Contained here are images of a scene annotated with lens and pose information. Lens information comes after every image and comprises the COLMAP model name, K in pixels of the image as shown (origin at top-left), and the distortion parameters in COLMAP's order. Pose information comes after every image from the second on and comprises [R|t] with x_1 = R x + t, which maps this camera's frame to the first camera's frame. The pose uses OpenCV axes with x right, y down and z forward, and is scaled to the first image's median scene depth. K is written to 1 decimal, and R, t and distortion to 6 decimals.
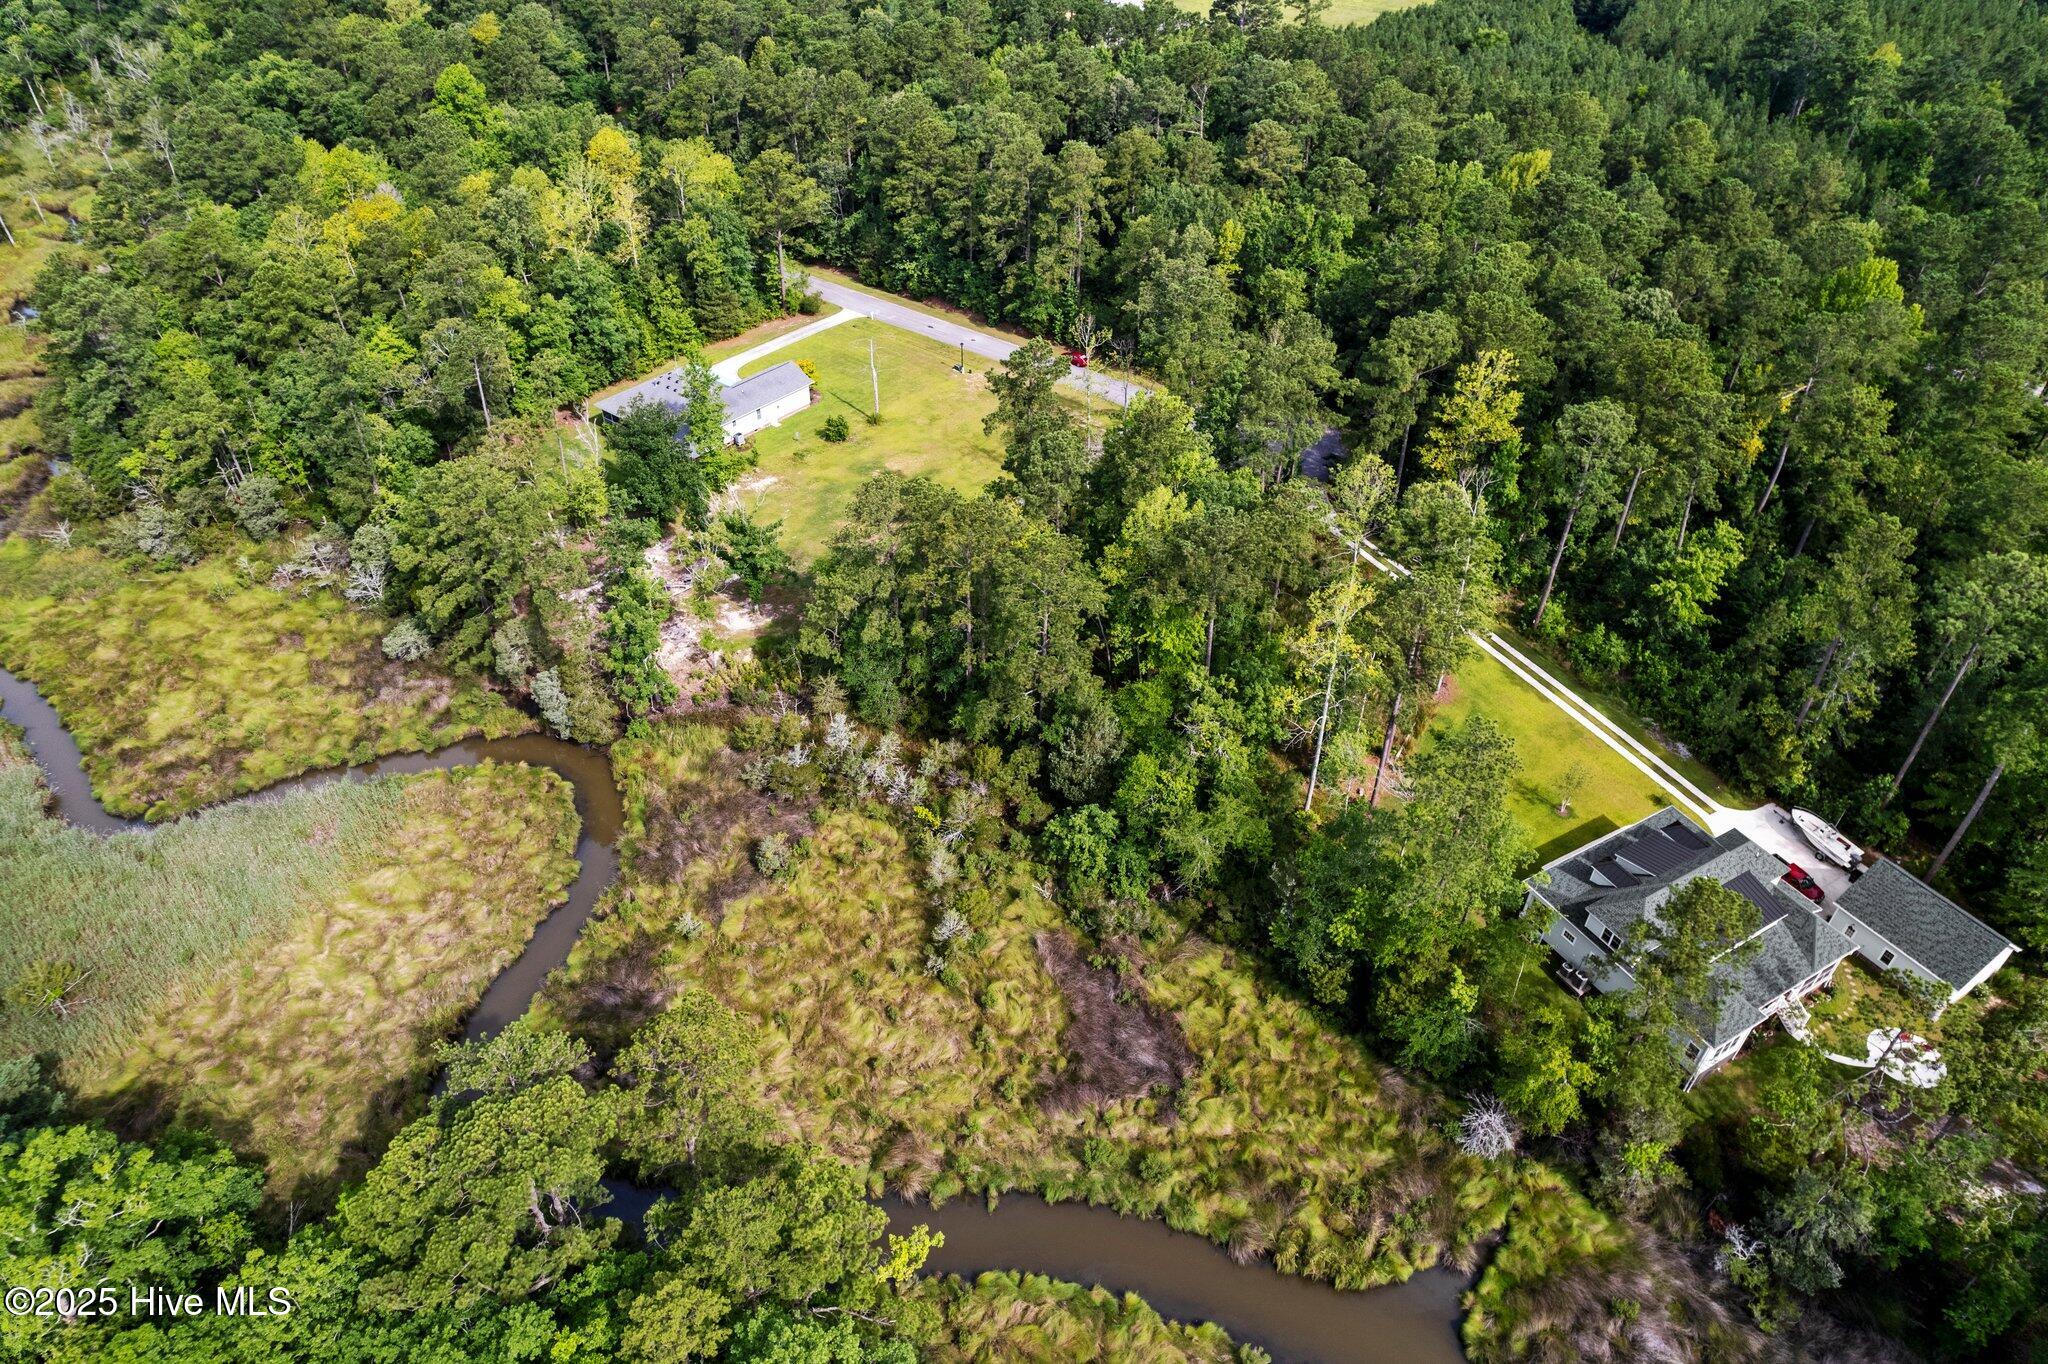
lens RADIAL K [[1318.4, 0, 1023.5], [0, 1318.4, 674.7], [0, 0, 1]] dist [-0.071416, 0.057468]
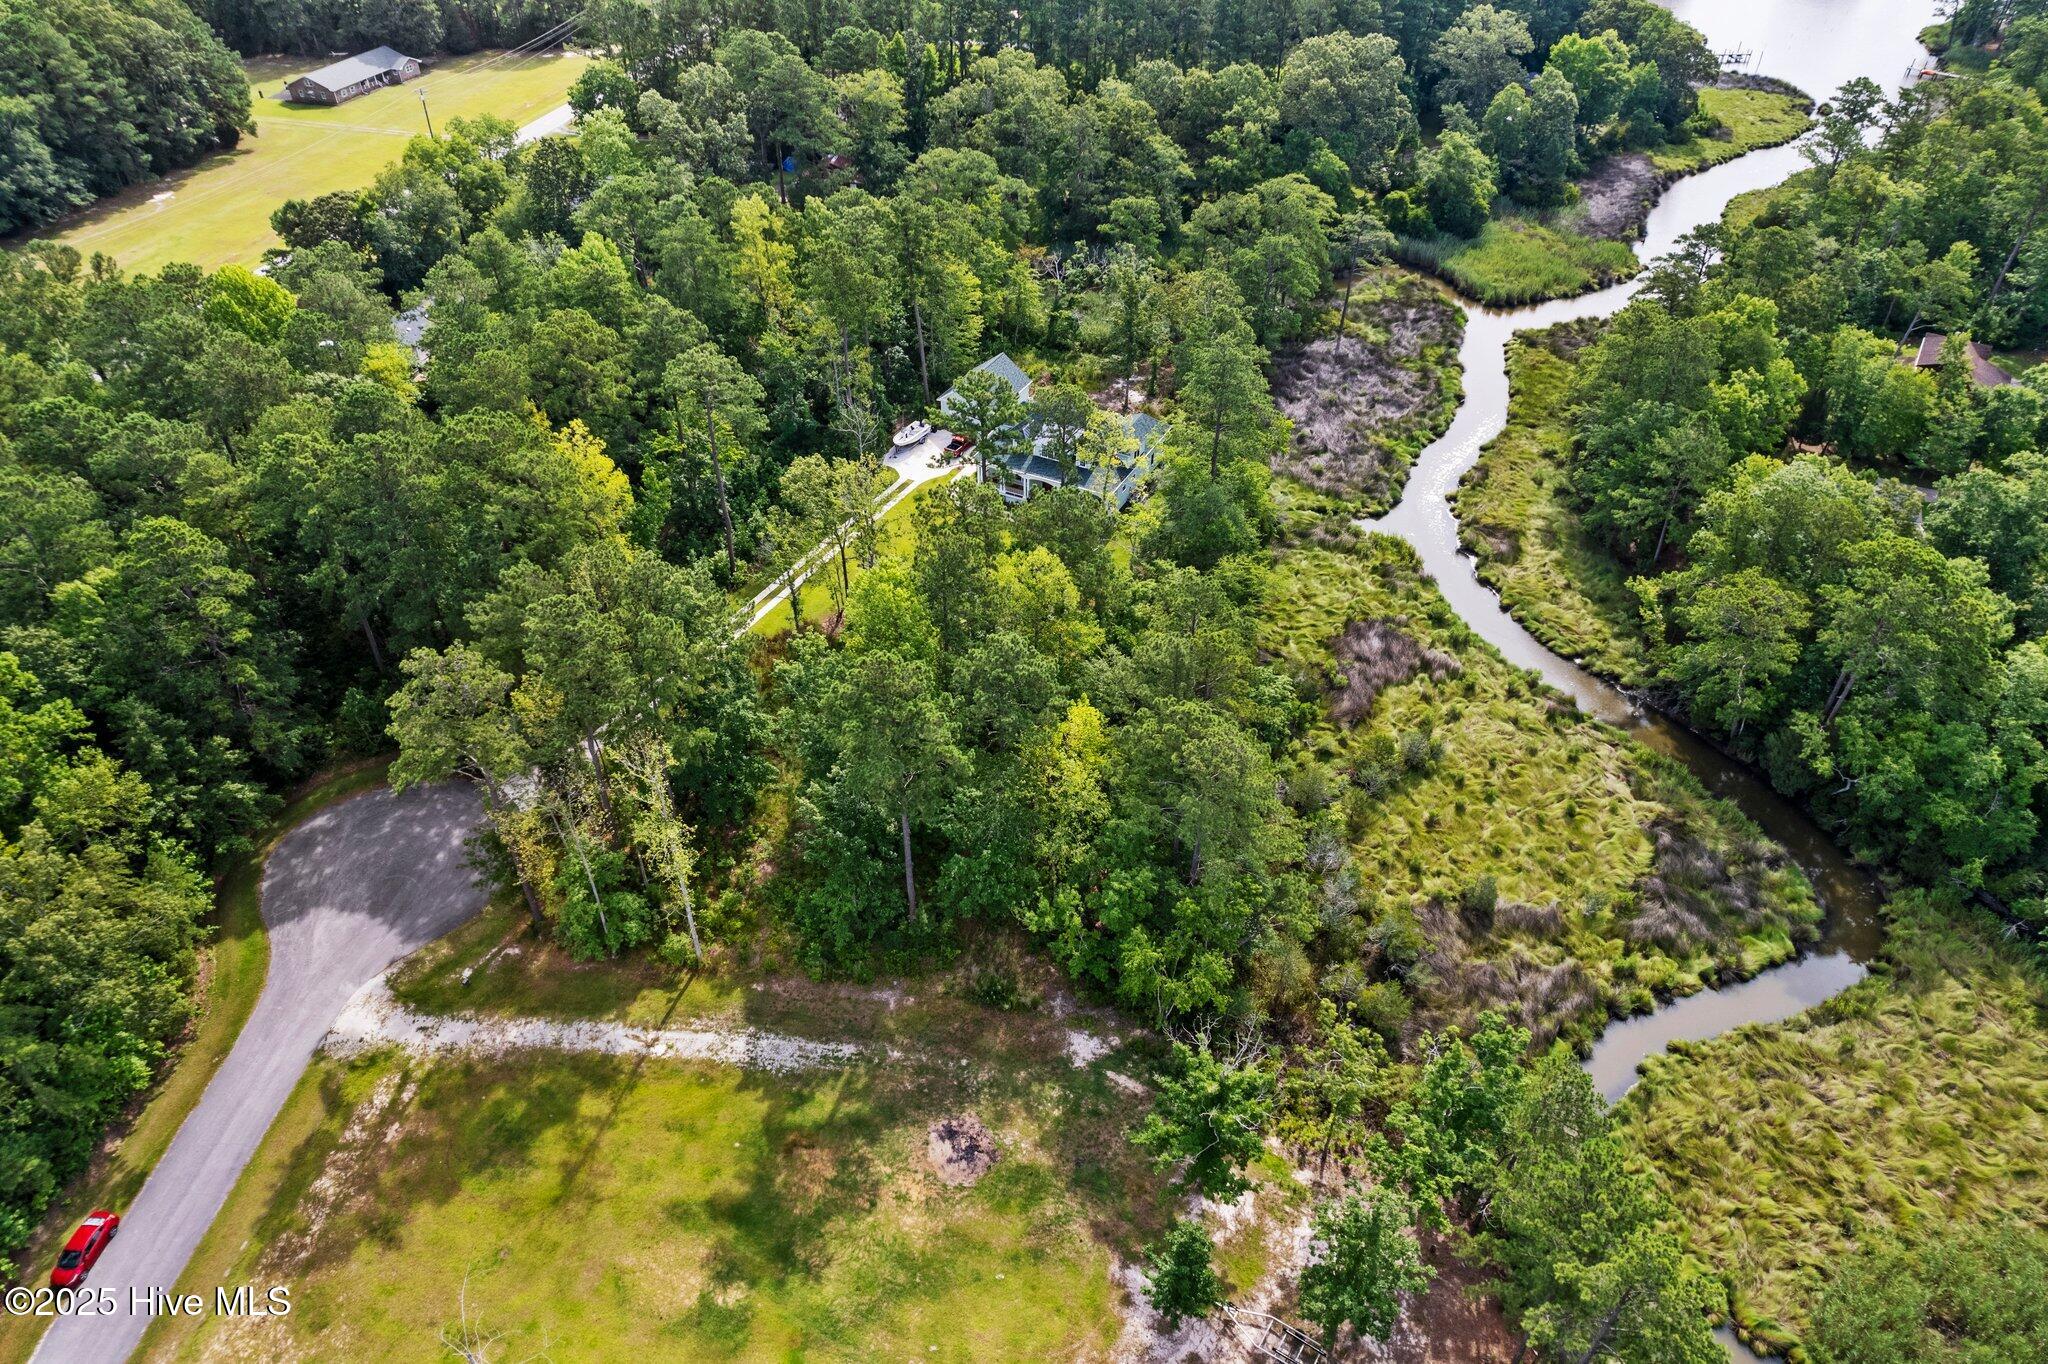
lens RADIAL K [[1318.4, 0, 1034.4], [0, 1318.4, 671.9], [0, 0, 1]] dist [-0.071416, 0.057468]
pose [[-0.556840, -0.533041, 0.637022, -0.511223], [0.503957, 0.392827, 0.769230, -0.797073], [-0.660270, 0.749369, 0.049888, 0.995770]]
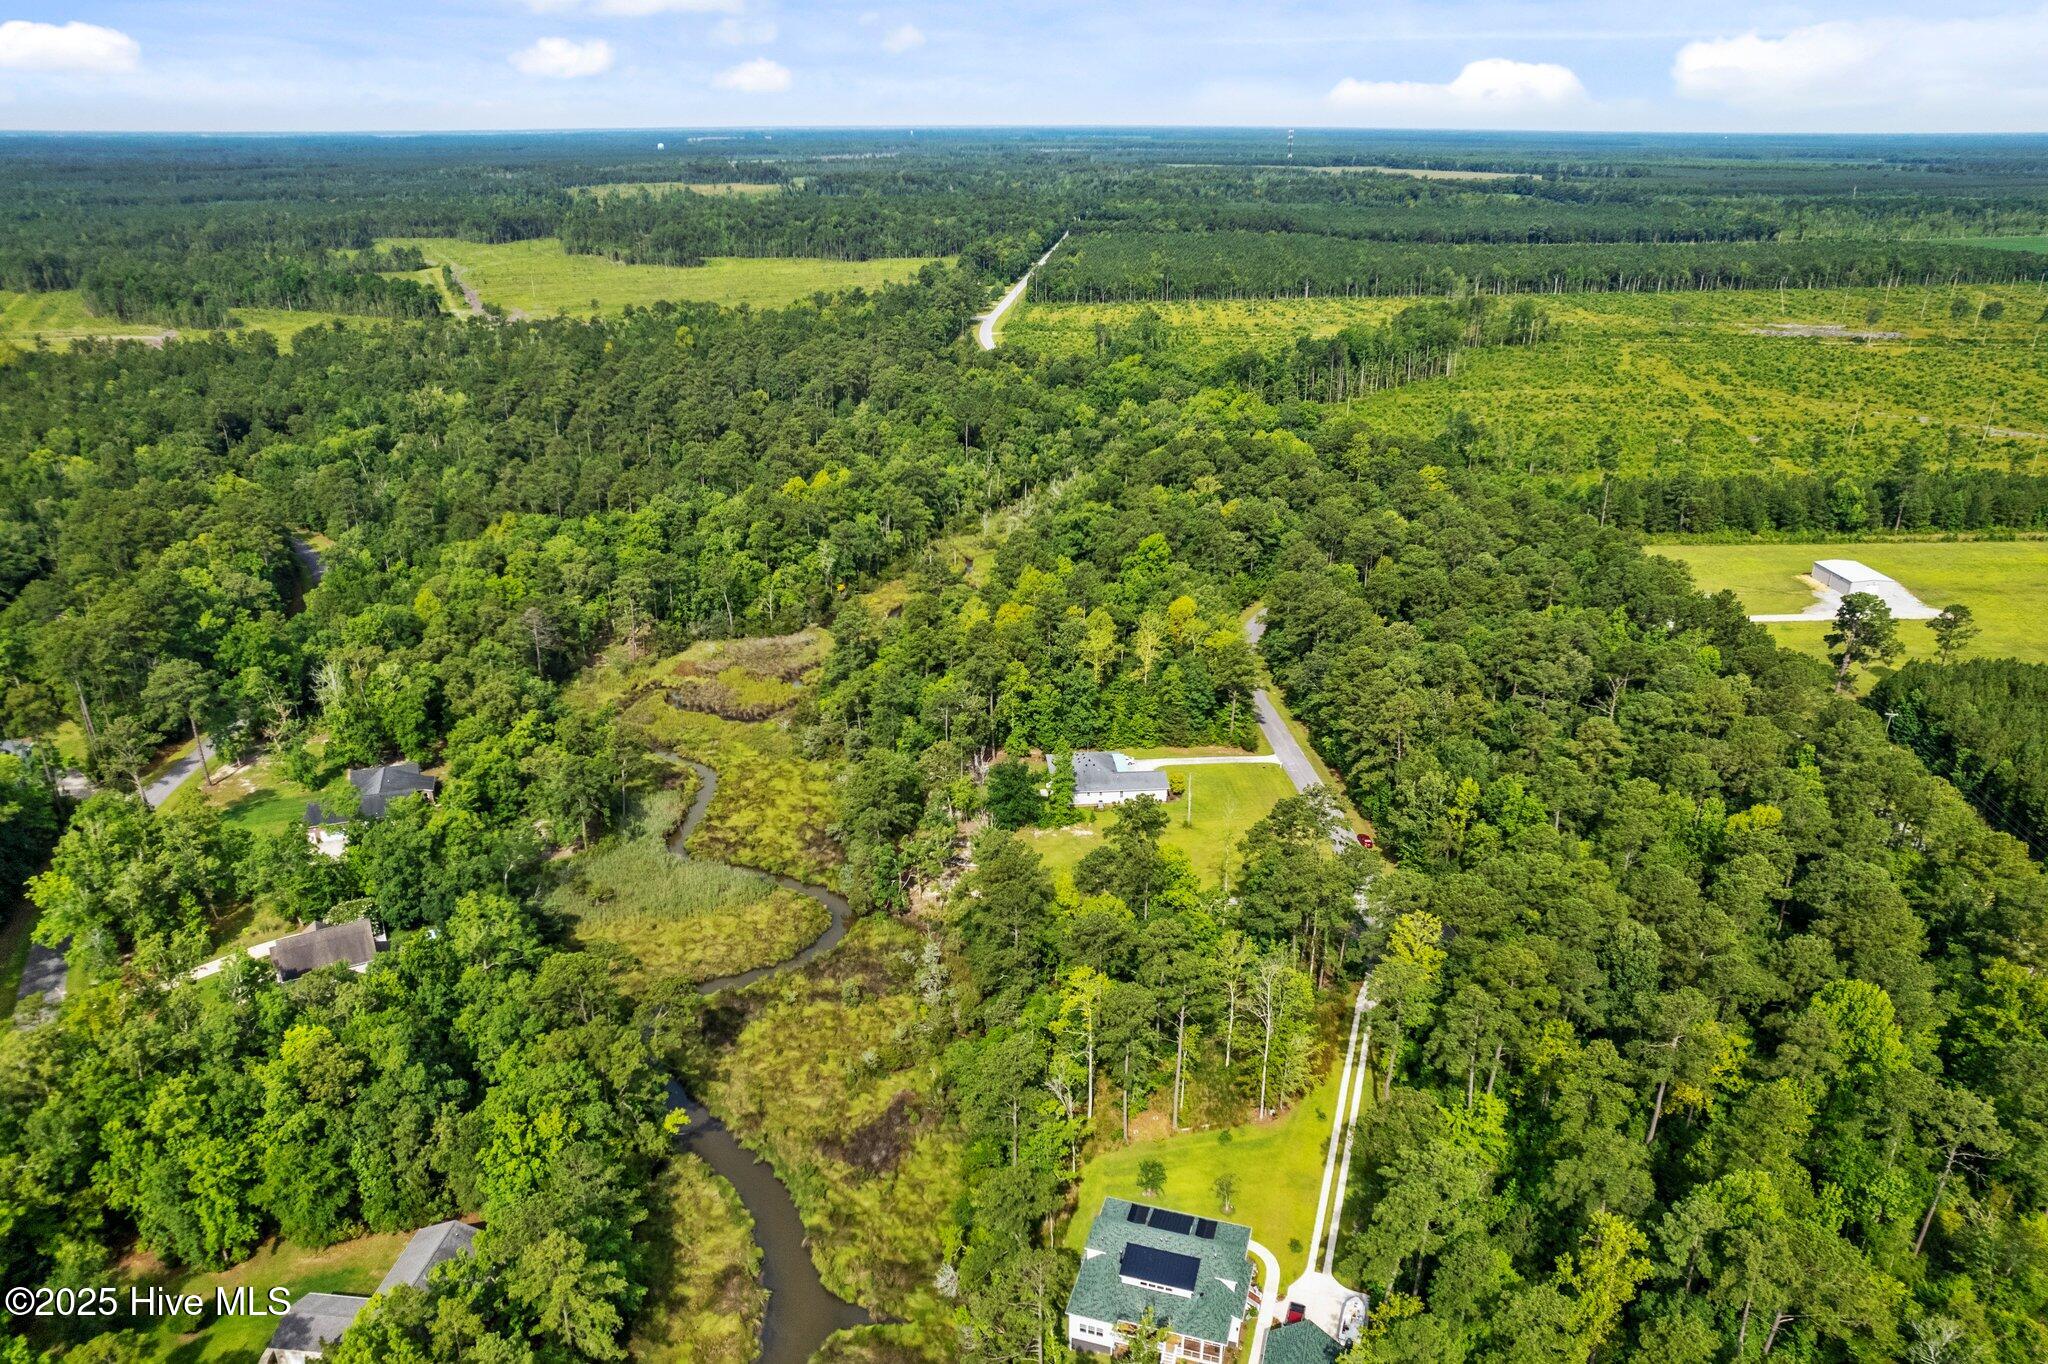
lens RADIAL K [[1318.4, 0, 1033.2], [0, 1318.4, 735.9], [0, 0, 1]] dist [-0.071416, 0.057468]
pose [[0.693299, 0.295106, -0.657456, 1.033810], [-0.440853, 0.895366, -0.062993, -0.170423], [0.570074, 0.333515, 0.750855, -0.336295]]
